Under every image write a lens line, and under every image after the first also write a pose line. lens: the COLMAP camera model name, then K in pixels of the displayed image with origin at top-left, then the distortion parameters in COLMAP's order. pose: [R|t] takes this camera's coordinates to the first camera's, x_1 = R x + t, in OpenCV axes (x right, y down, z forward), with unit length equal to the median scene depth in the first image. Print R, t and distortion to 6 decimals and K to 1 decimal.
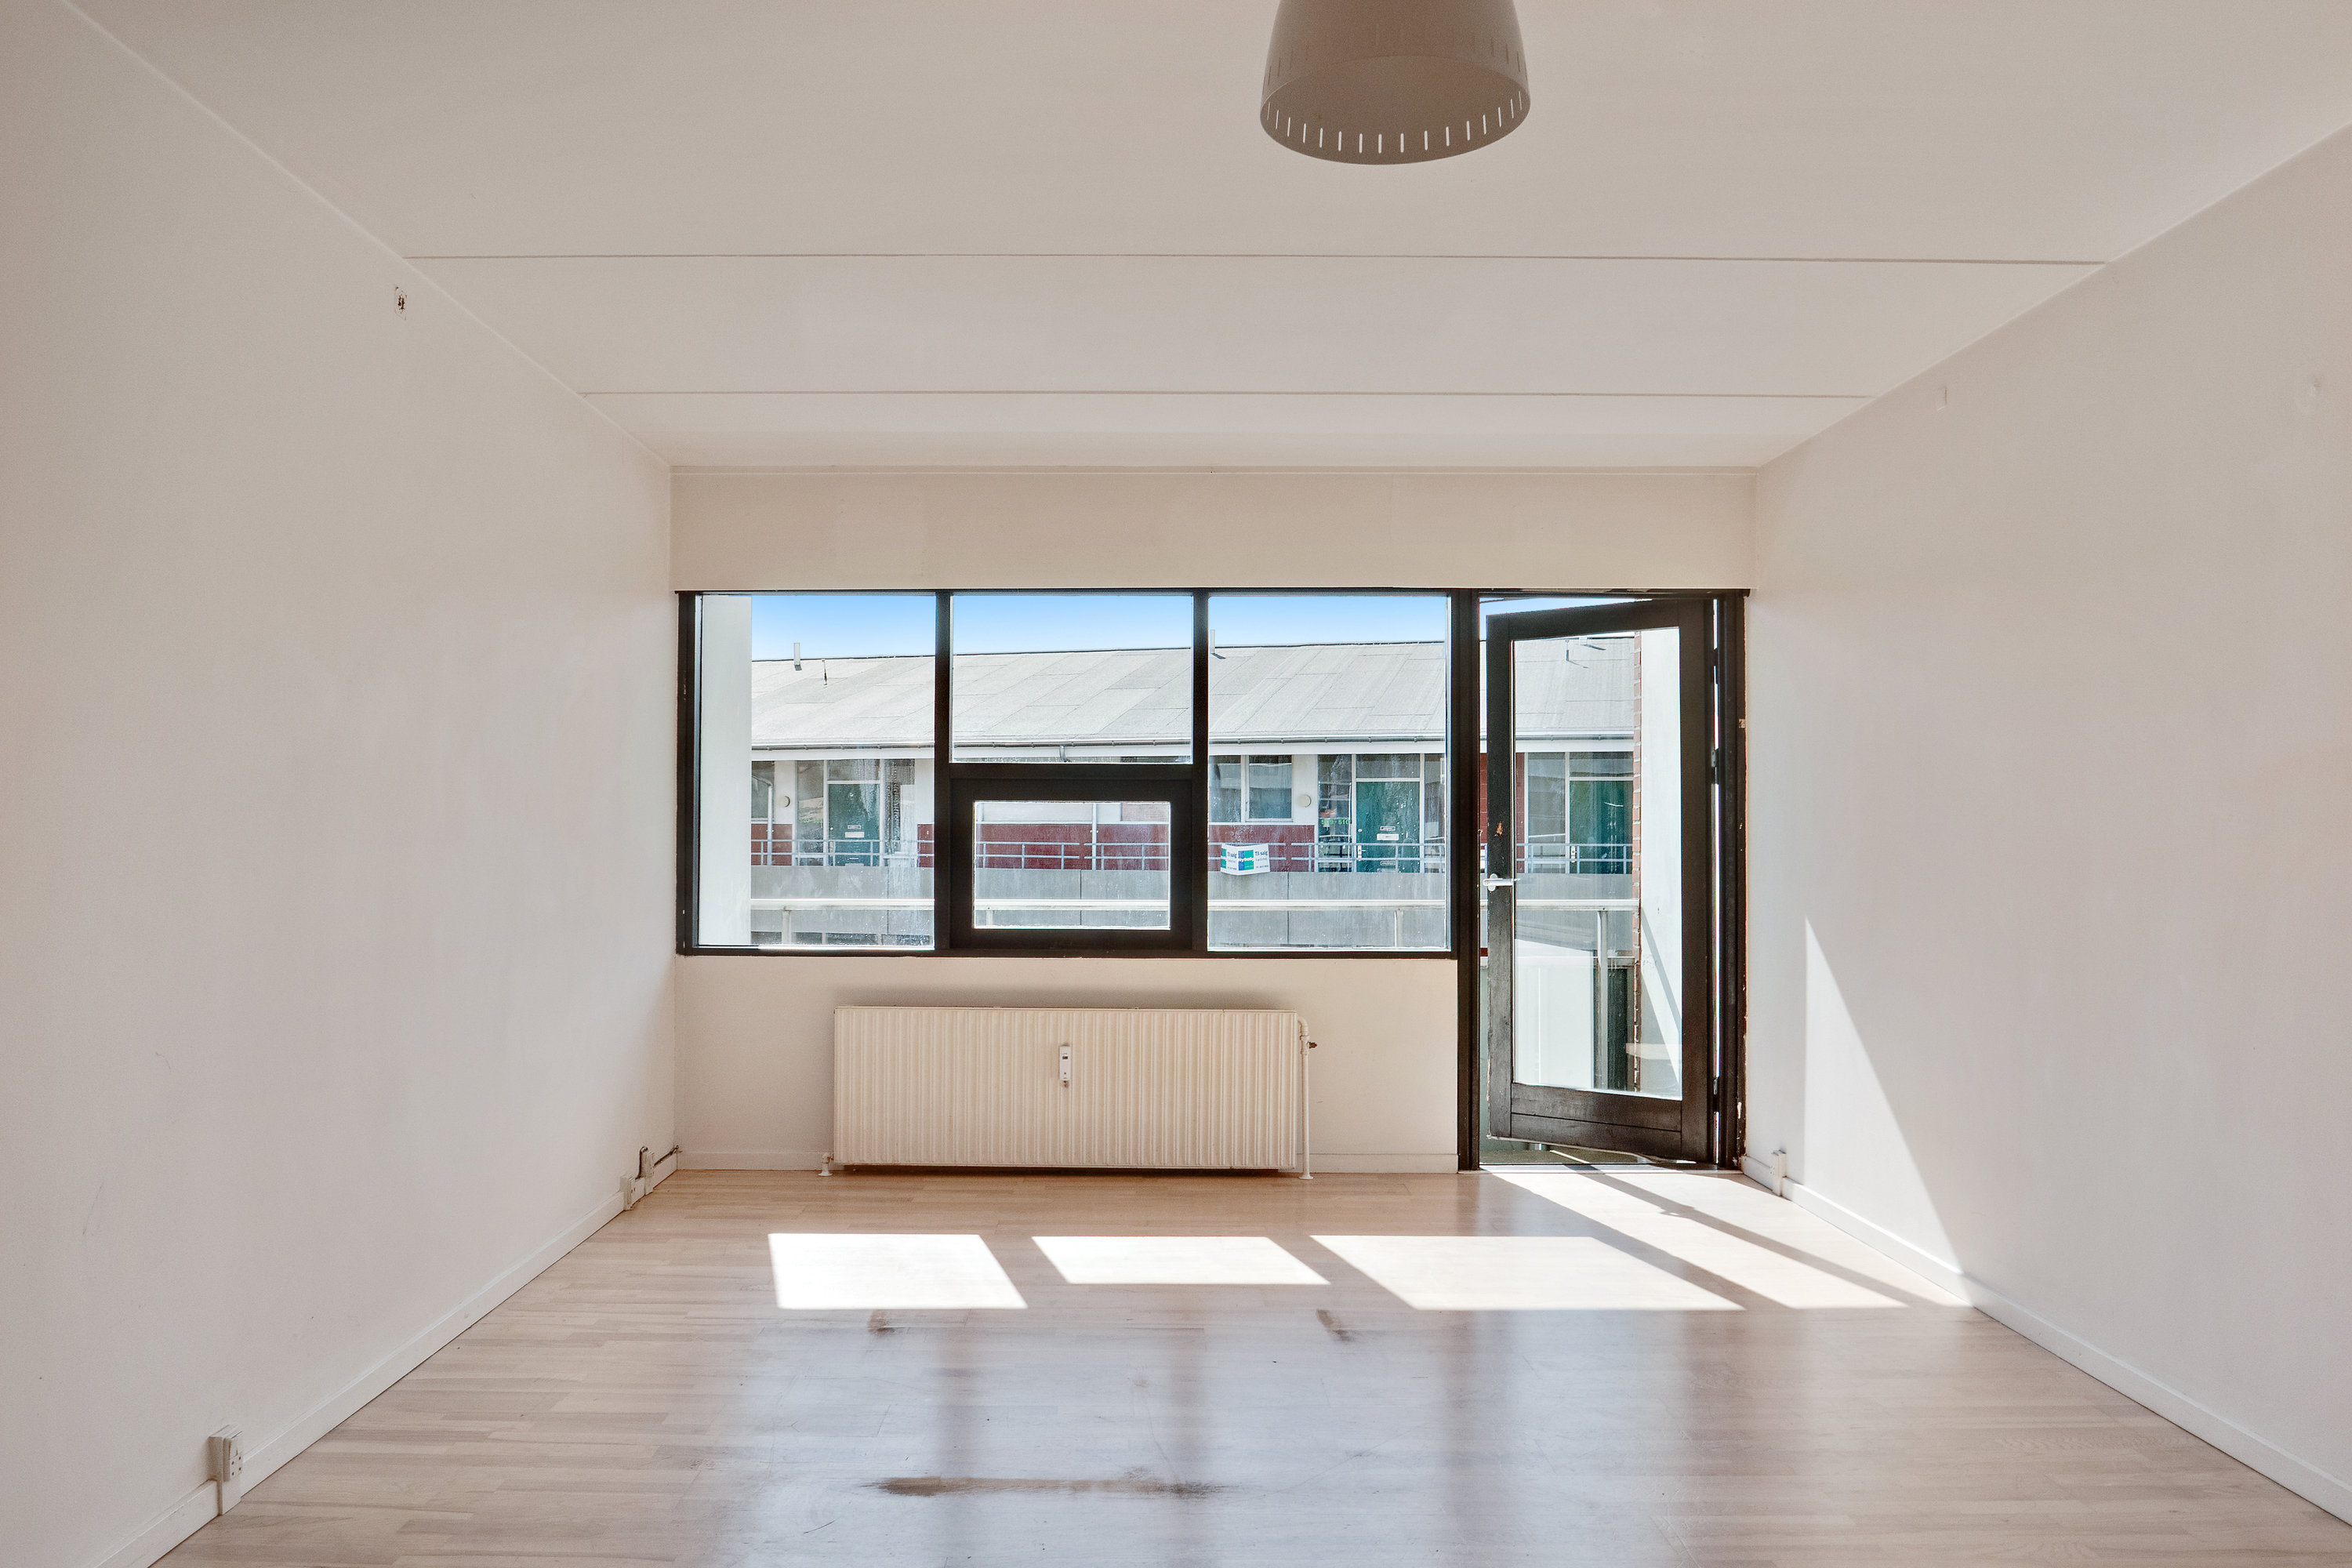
lens RADIAL K [[1746.8, 0, 1122.0], [0, 1746.8, 787.7], [0, 0, 1]] dist [-0.049529, 0.043190]
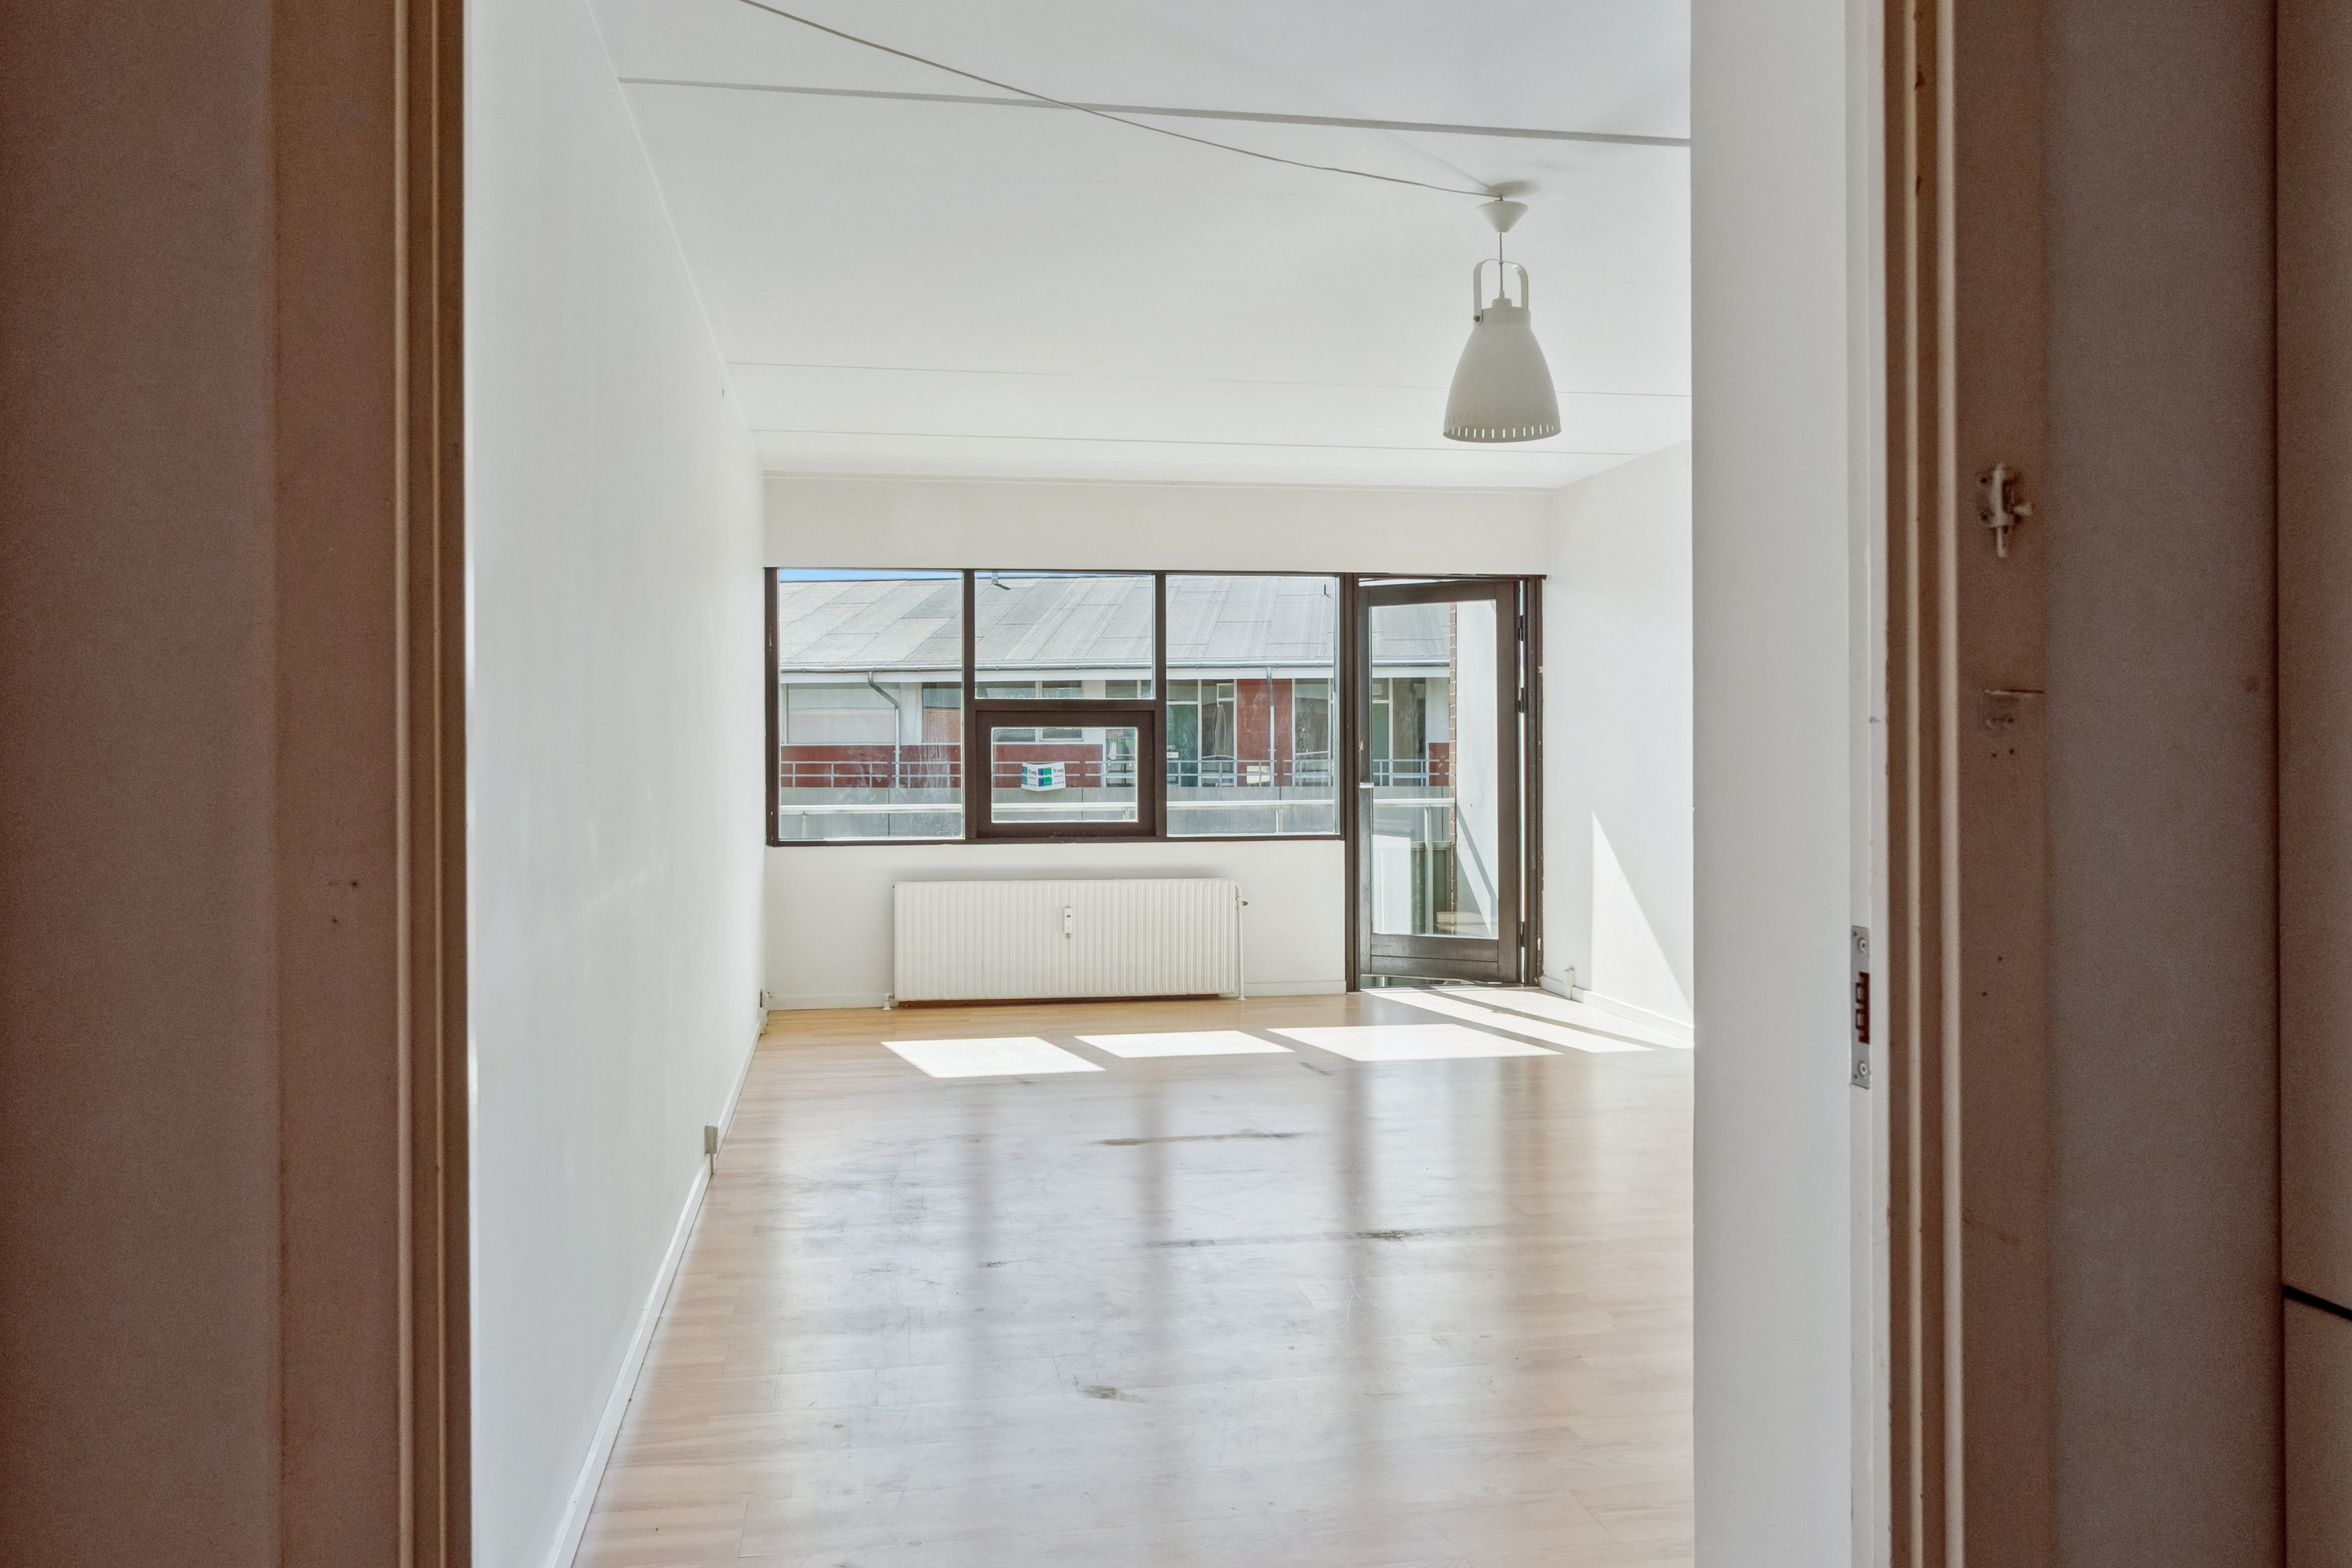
lens RADIAL K [[1711.5, 0, 1175.4], [0, 1711.5, 744.7], [0, 0, 1]] dist [-0.005408, -0.000058]
pose [[0.983958, -0.006278, 0.178291, -0.182187], [0.002491, 0.999767, 0.021458, -0.006886], [-0.178384, -0.020669, 0.983744, -0.313261]]
